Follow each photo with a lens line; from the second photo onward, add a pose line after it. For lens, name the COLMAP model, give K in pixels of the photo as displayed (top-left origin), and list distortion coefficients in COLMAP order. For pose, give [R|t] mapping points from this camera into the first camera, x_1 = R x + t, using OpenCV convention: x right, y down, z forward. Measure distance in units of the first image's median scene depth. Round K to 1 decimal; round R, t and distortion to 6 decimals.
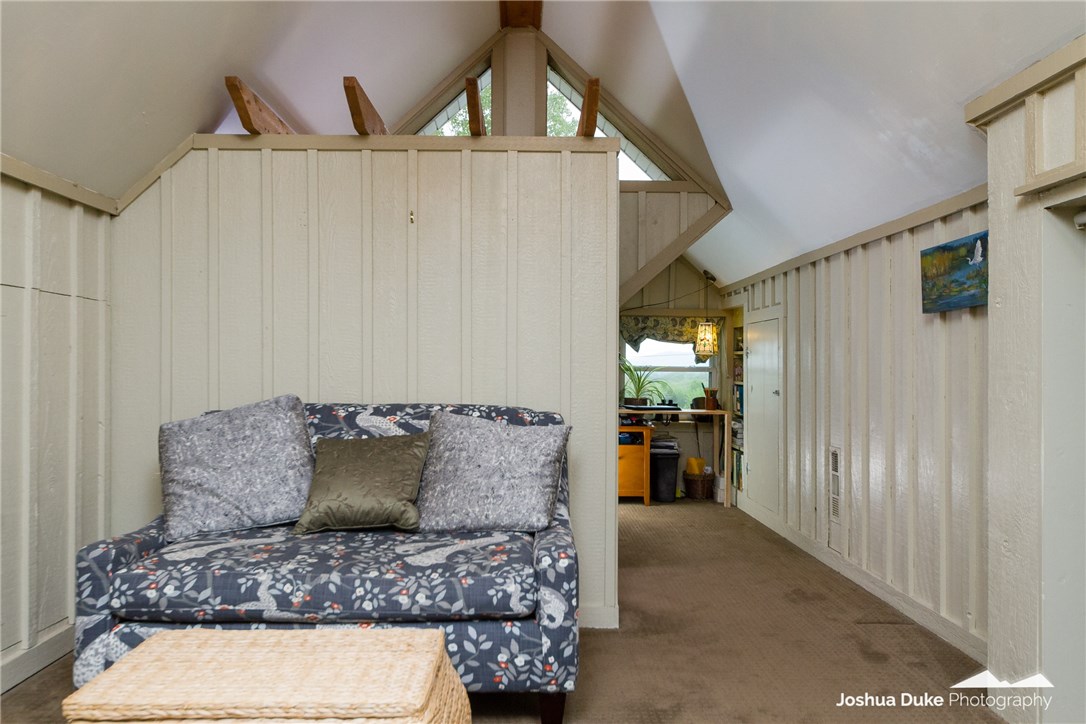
lens RADIAL K [[767.7, 0, 543.1], [0, 767.7, 365.0], [0, 0, 1]] dist [-0.002042, -0.007412]
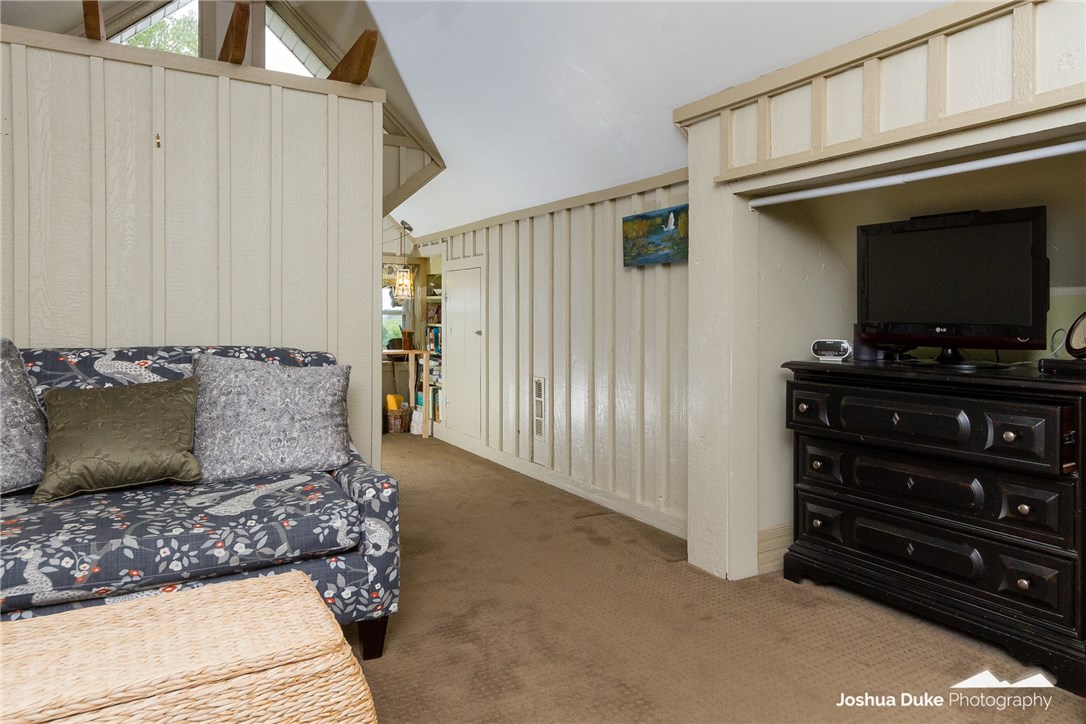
lens RADIAL K [[722.5, 0, 564.6], [0, 722.5, 319.0], [0, 0, 1]] dist [0.000065, 0.000182]
pose [[0.859391, -0.001378, 0.511317, -0.228065], [-0.003838, 0.999951, 0.009146, 0.009394], [-0.511304, -0.009823, 0.859344, 0.026051]]
